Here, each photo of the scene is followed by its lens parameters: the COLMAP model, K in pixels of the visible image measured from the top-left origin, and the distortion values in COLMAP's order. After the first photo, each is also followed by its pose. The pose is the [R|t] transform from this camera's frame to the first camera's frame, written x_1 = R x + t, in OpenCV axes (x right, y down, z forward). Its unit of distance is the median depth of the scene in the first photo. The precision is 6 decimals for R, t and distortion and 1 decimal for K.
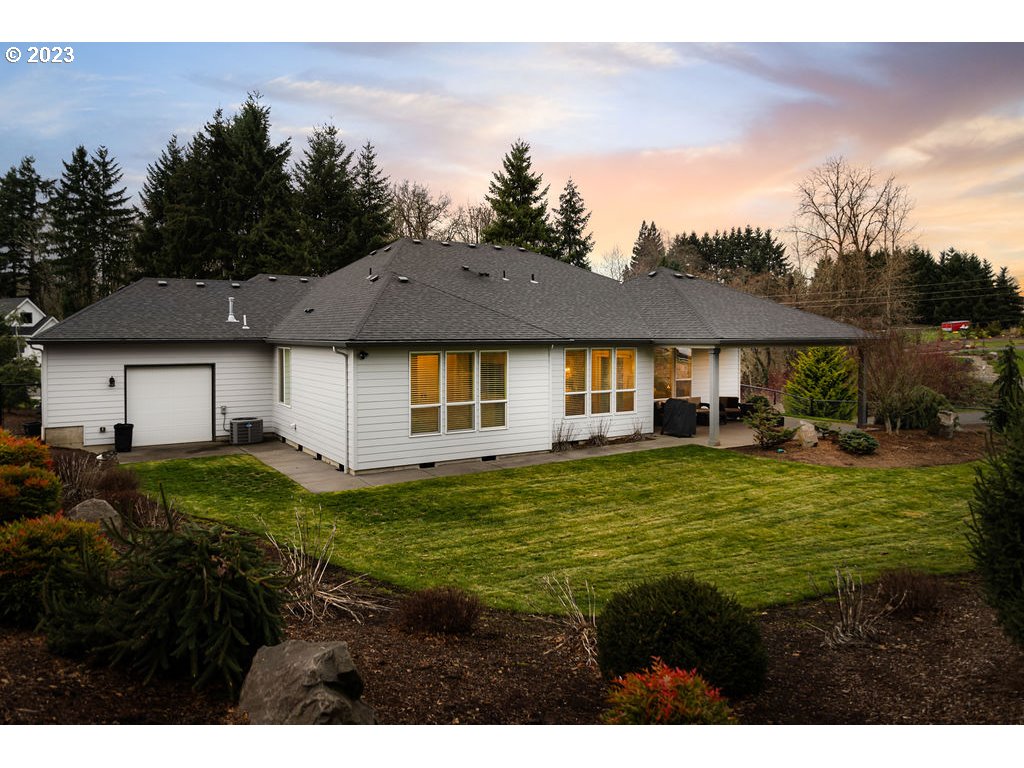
lens RADIAL K [[689.0, 0, 512.0], [0, 689.0, 384.0], [0, 0, 1]] dist [-0.001192, -0.000269]
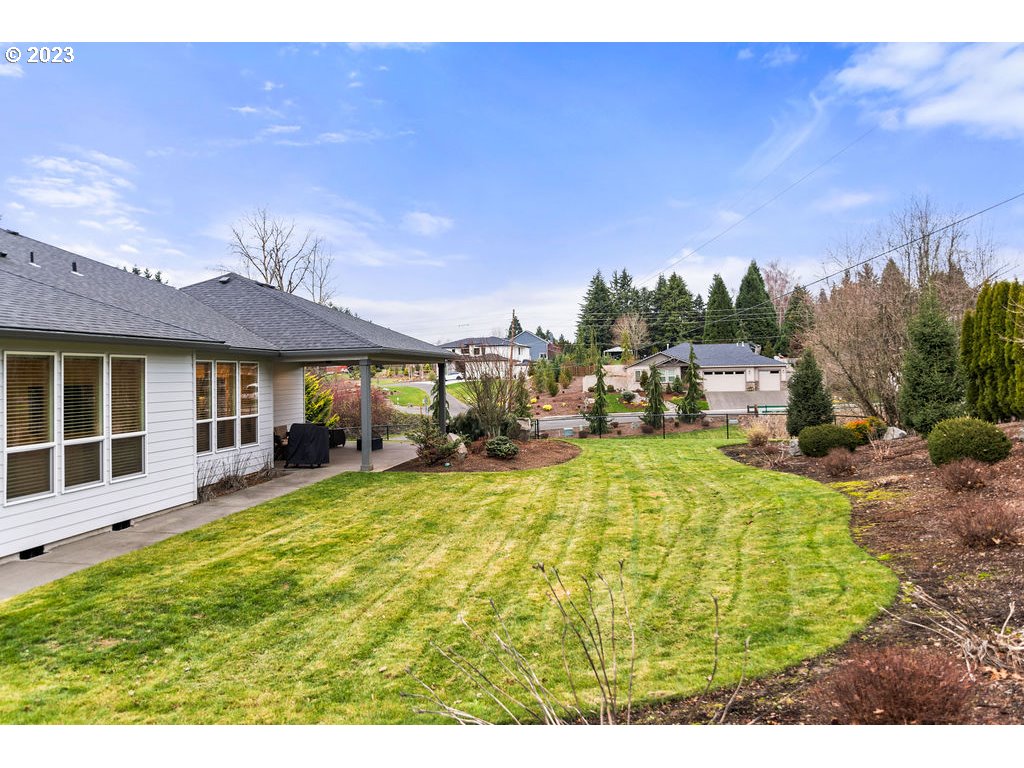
lens RADIAL K [[689.0, 0, 512.0], [0, 689.0, 384.0], [0, 0, 1]] dist [-0.001192, -0.000269]
pose [[0.676671, -0.025139, 0.735856, -0.231883], [0.073887, 0.996690, -0.033895, 0.023528], [-0.732569, 0.077306, 0.676289, 0.268311]]
